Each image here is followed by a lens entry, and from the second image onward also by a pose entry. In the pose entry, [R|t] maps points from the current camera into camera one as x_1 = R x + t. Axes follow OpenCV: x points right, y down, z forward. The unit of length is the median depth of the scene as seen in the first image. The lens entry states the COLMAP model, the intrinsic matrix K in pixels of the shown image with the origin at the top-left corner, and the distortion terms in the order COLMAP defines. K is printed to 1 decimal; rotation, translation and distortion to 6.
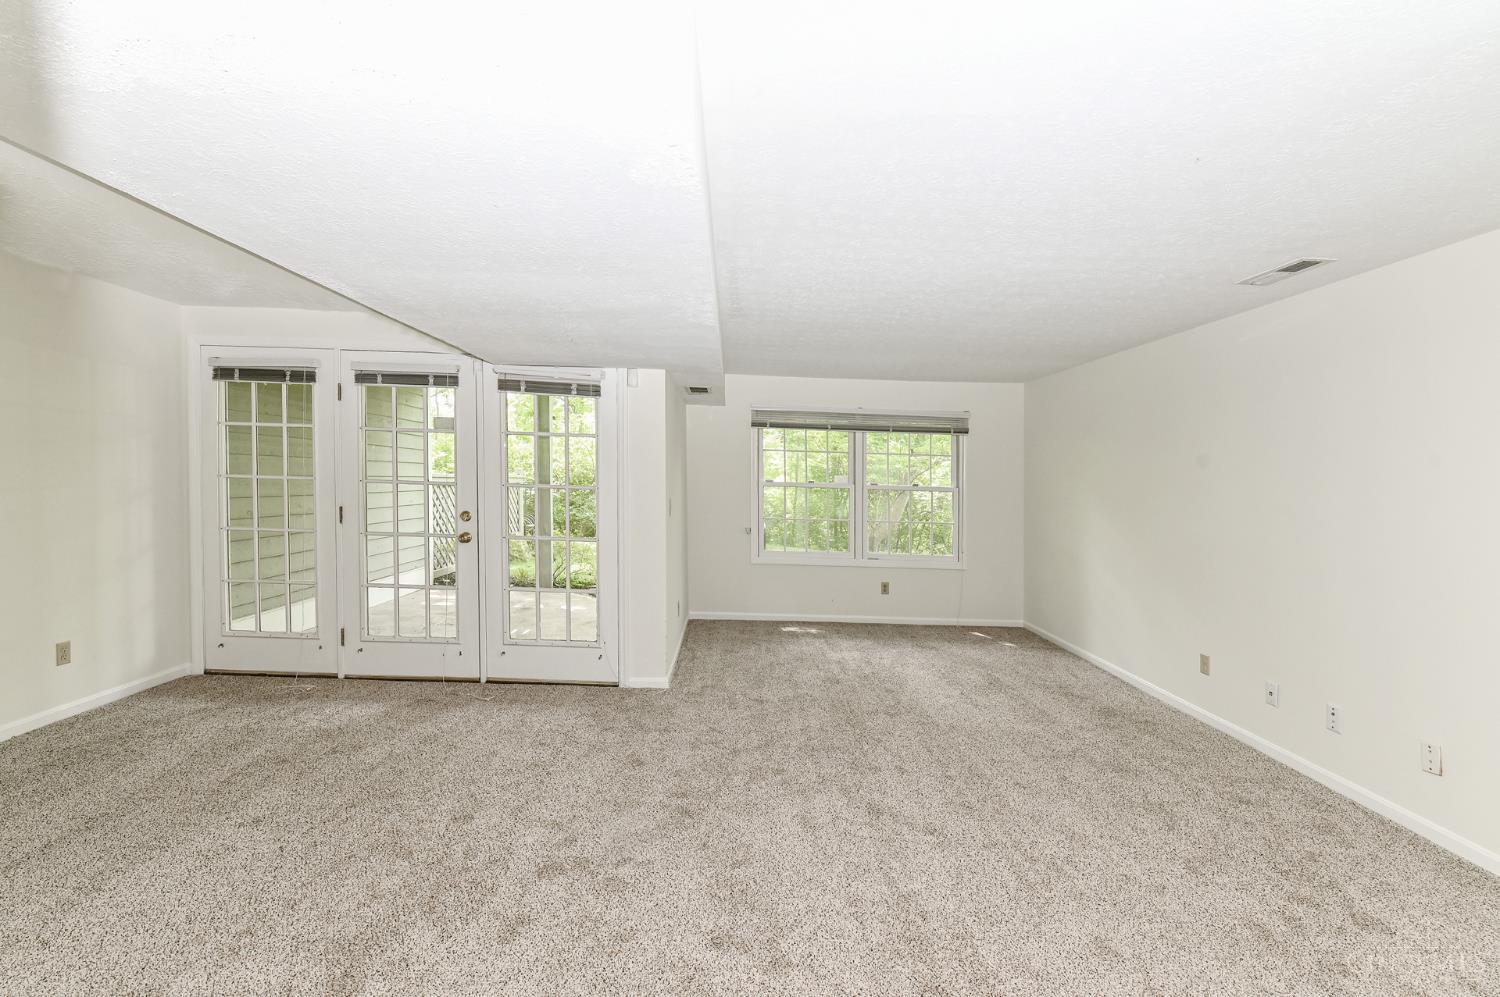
lens RADIAL K [[668.5, 0, 750.4], [0, 668.5, 472.3], [0, 0, 1]] dist [0.001115, -0.009733]
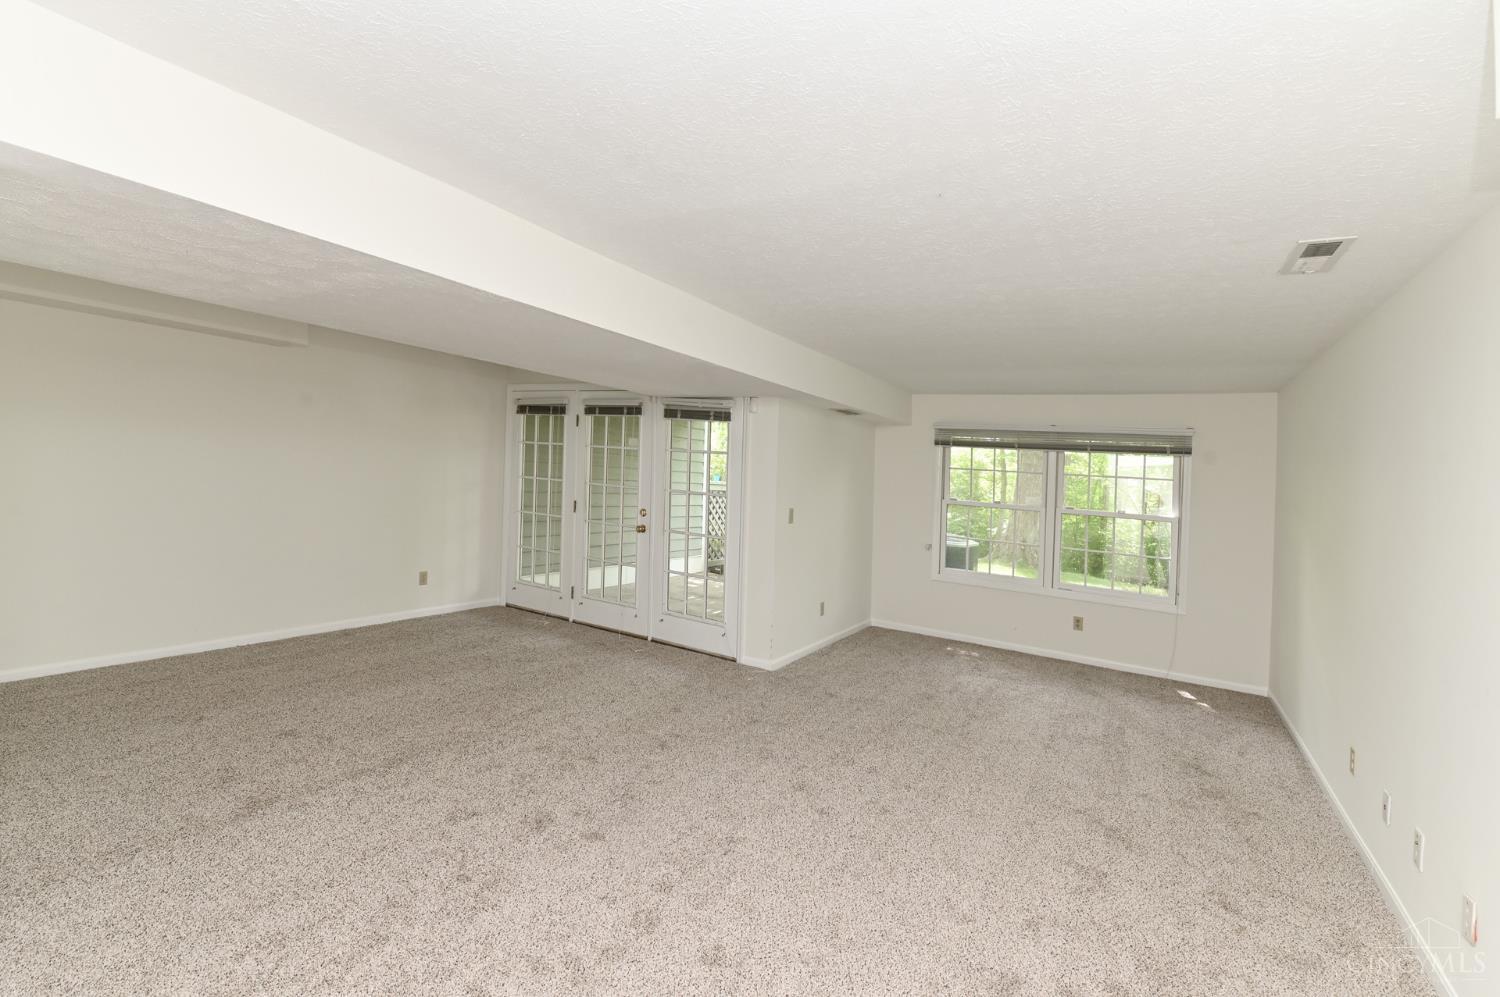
lens RADIAL K [[668.5, 0, 750.4], [0, 668.5, 472.3], [0, 0, 1]] dist [0.001115, -0.009733]
pose [[0.849015, 0.025708, -0.527742, 0.451253], [-0.037602, 0.999223, -0.011818, -0.006207], [0.527028, 0.029878, 0.849322, -0.014808]]
